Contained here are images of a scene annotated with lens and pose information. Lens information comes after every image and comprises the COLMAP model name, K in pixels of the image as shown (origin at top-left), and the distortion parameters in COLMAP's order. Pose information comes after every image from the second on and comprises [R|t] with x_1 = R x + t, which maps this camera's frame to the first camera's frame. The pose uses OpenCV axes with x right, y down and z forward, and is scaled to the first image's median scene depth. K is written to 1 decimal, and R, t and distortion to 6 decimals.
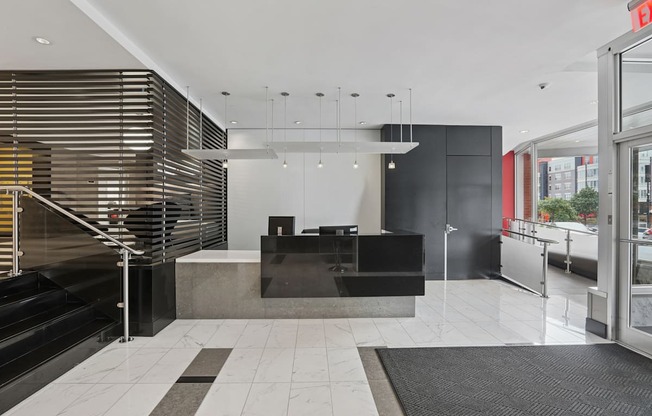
lens RADIAL K [[298.9, 0, 326.0], [0, 298.9, 208.0], [0, 0, 1]] dist [0.000175, 0.000023]
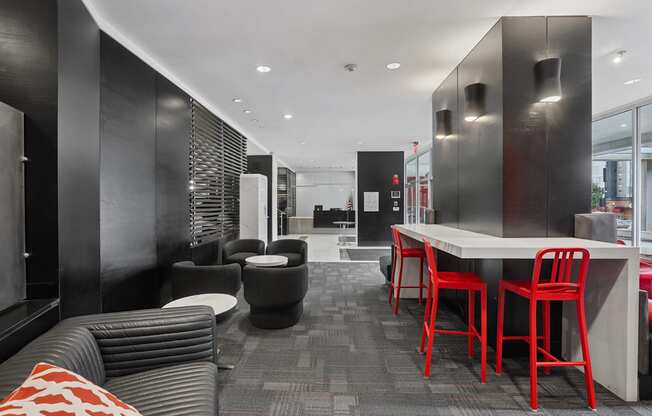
lens RADIAL K [[298.9, 0, 326.0], [0, 298.9, 208.0], [0, 0, 1]] dist [0.000175, 0.000023]
pose [[0.998872, -0.019152, -0.043444, 0.075554], [0.019099, 0.999816, -0.001622, 0.064127], [0.043467, 0.000791, 0.999055, -2.275082]]
